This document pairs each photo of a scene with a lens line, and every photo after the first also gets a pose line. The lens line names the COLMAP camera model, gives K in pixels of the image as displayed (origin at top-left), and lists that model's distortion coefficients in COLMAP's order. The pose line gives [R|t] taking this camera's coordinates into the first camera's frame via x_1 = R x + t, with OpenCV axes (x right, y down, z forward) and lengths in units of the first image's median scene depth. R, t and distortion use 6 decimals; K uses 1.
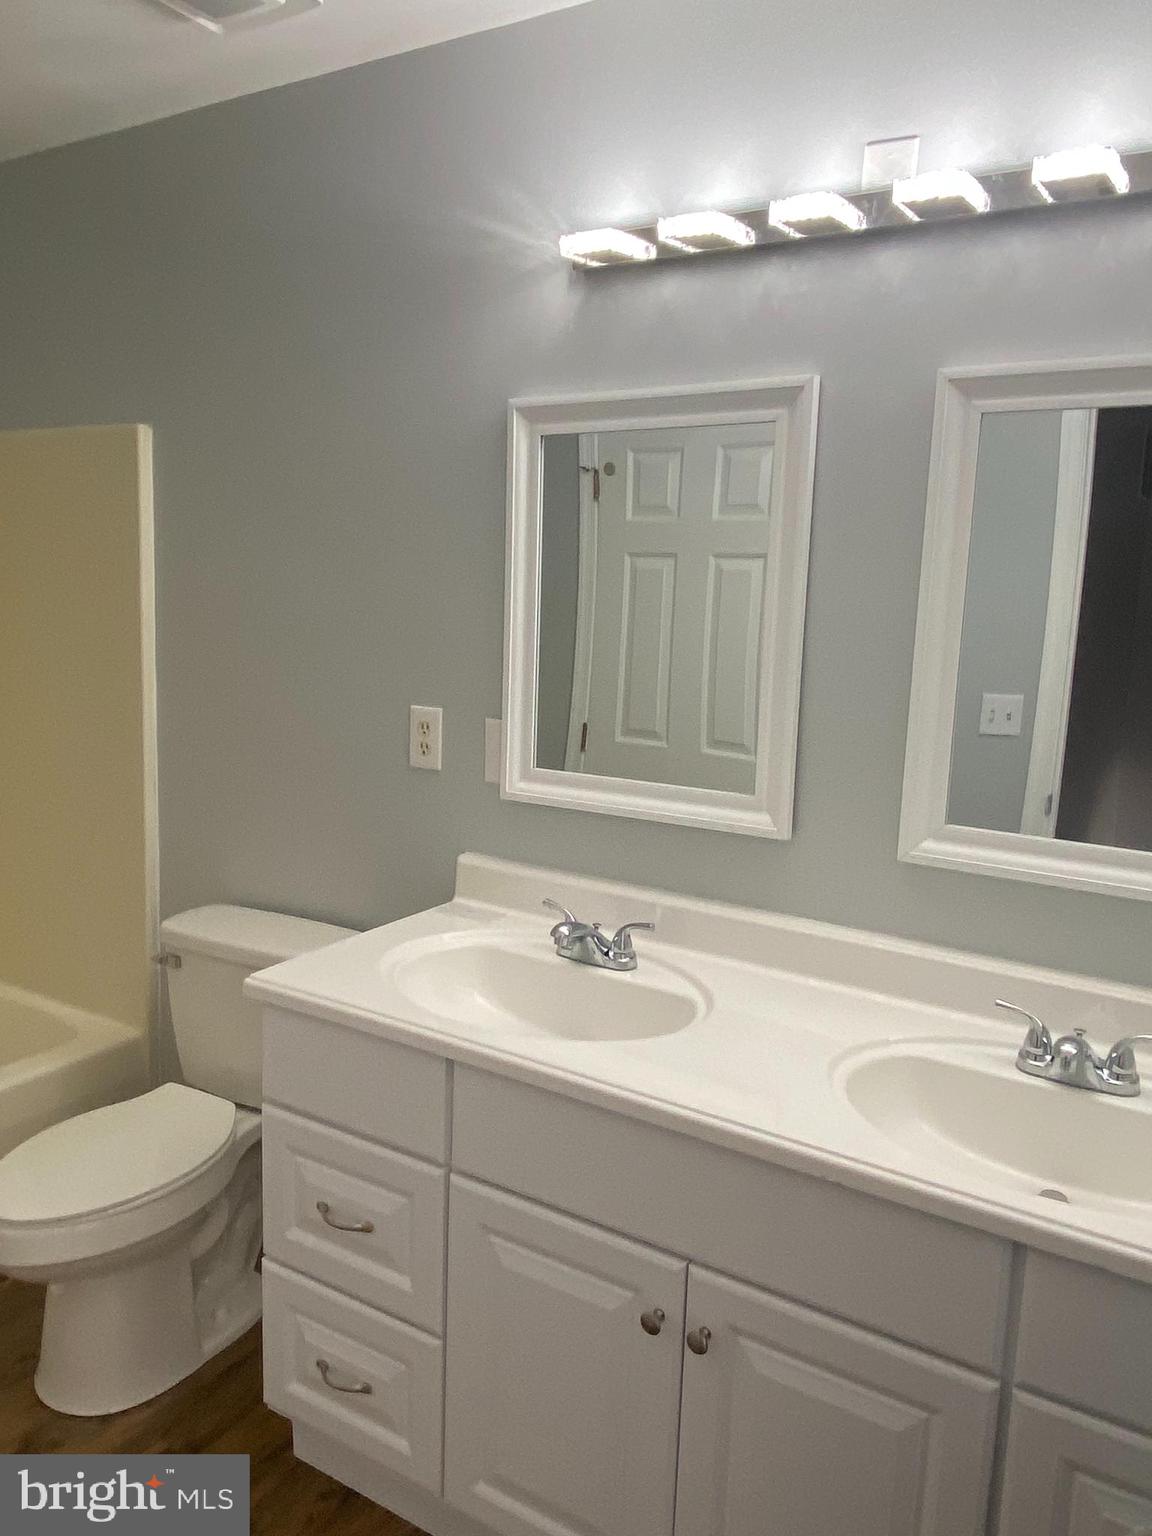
lens RADIAL K [[1118.9, 0, 576.0], [0, 1118.9, 768.0], [0, 0, 1]] dist [-0.027236, 0.001509]
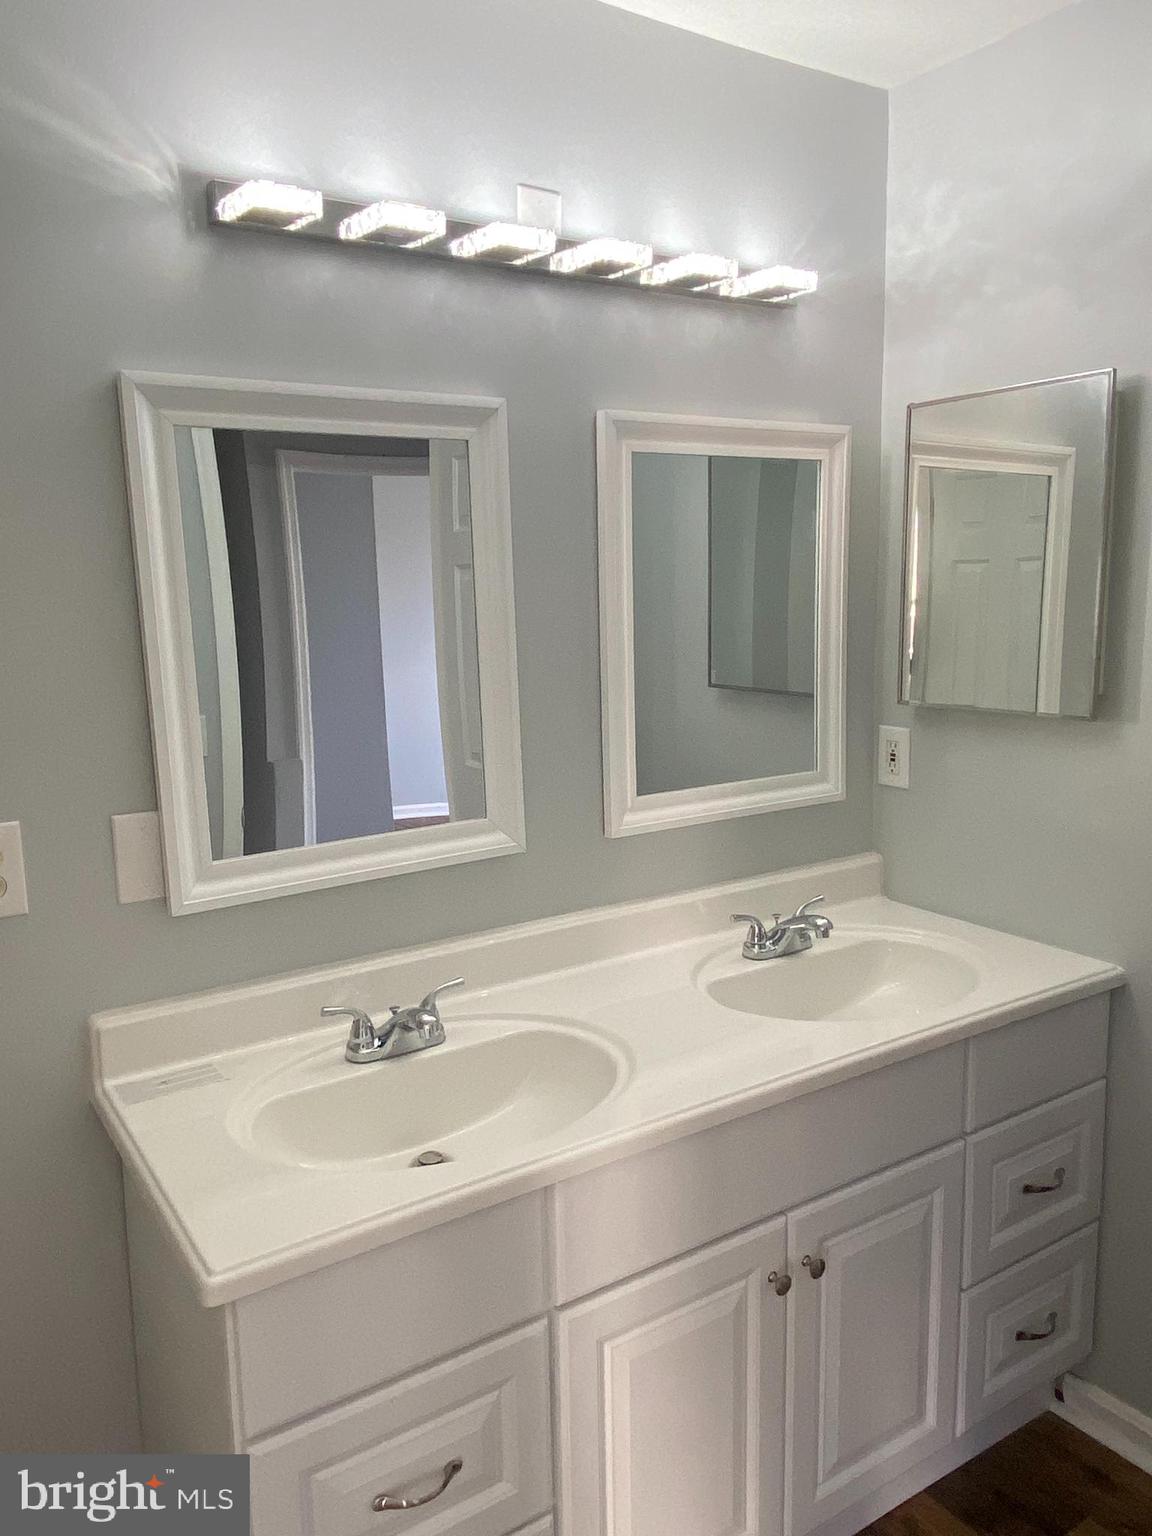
lens RADIAL K [[1147.4, 0, 578.3], [0, 1147.4, 757.6], [0, 0, 1]] dist [0.100807, -0.124686]
pose [[0.420021, -0.162381, 0.892869, -0.697234], [0.198734, 0.976439, 0.084091, -0.095535], [-0.885487, 0.142123, 0.442395, 0.464381]]
